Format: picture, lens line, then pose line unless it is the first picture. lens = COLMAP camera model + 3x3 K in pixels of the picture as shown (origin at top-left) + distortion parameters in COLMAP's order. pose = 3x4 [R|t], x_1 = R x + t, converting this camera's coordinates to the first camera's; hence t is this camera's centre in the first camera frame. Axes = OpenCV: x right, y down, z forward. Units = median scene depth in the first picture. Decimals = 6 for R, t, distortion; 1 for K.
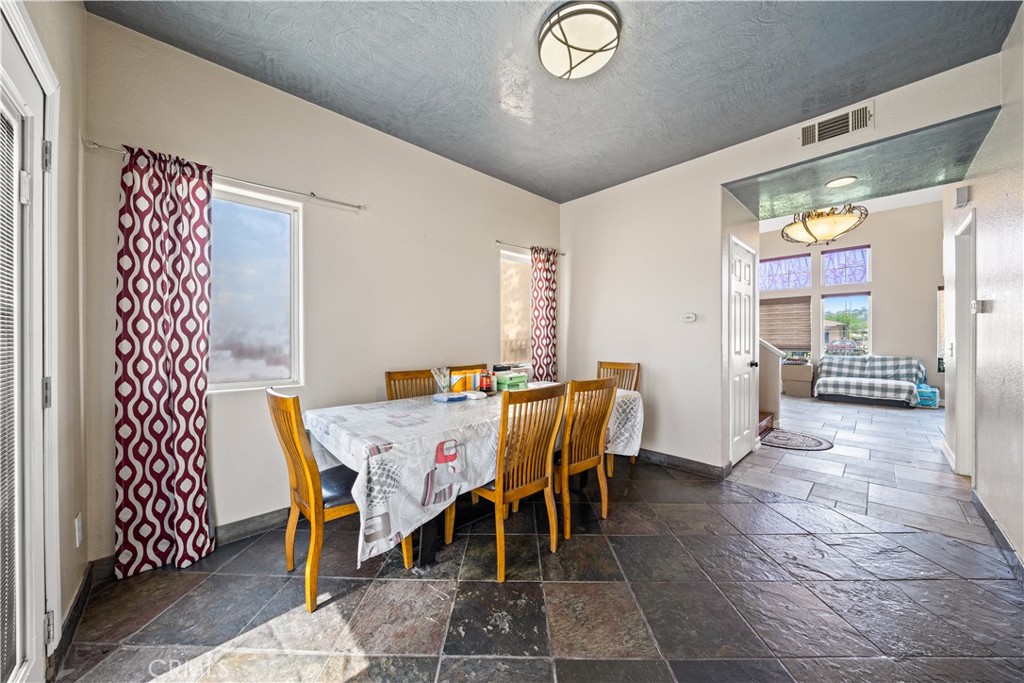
lens RADIAL K [[353.8, 0, 515.6], [0, 353.8, 342.7], [0, 0, 1]] dist [-0.003409, 0.000119]
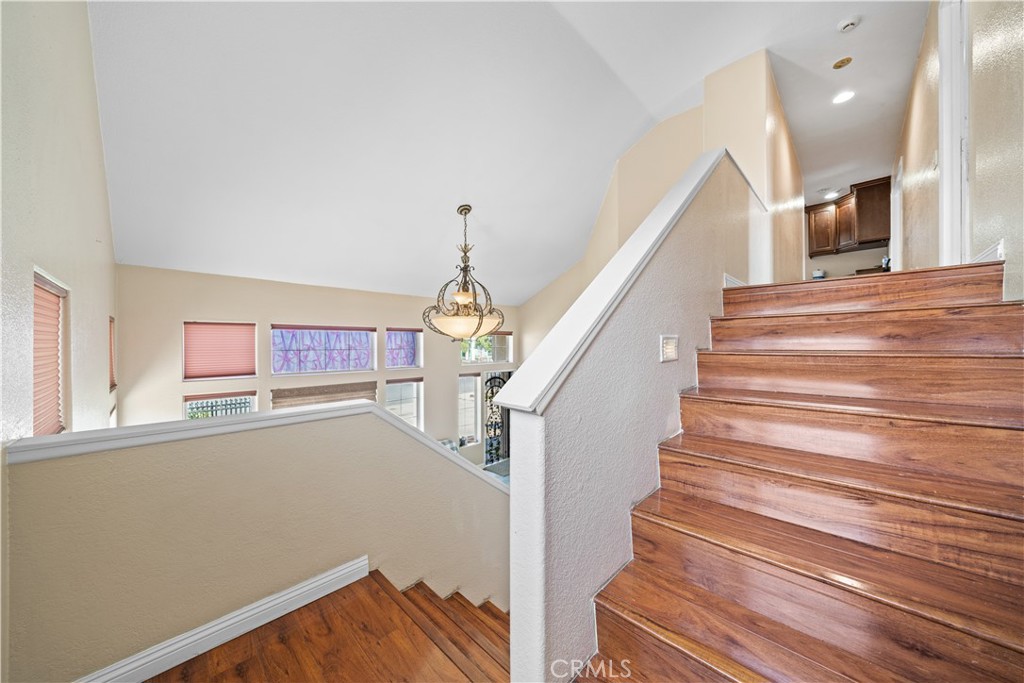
lens RADIAL K [[353.8, 0, 515.6], [0, 353.8, 342.7], [0, 0, 1]] dist [-0.003409, 0.000119]
pose [[-0.035871, -0.005760, 0.999340, 0.021355], [0.004622, 0.999972, 0.005930, -0.228066], [-0.999346, 0.004831, -0.035843, 0.726527]]
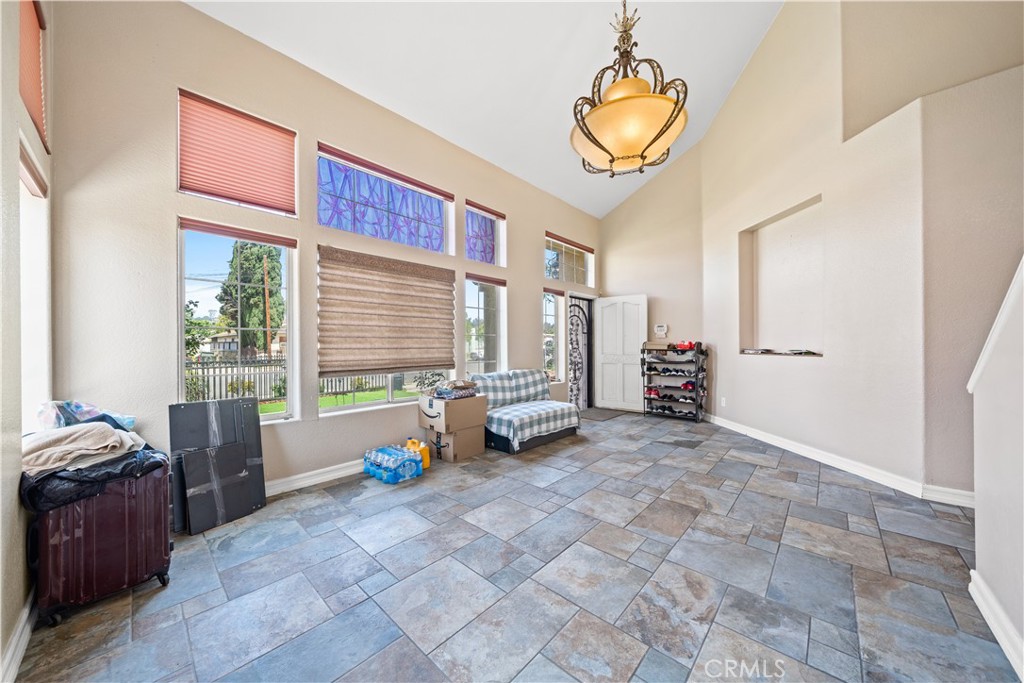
lens RADIAL K [[353.8, 0, 515.6], [0, 353.8, 342.7], [0, 0, 1]] dist [-0.003409, 0.000119]
pose [[-0.066302, 0.003940, 0.997792, 0.269486], [0.008593, 0.999957, -0.003378, -0.015056], [-0.997763, 0.008350, -0.066333, 0.959406]]
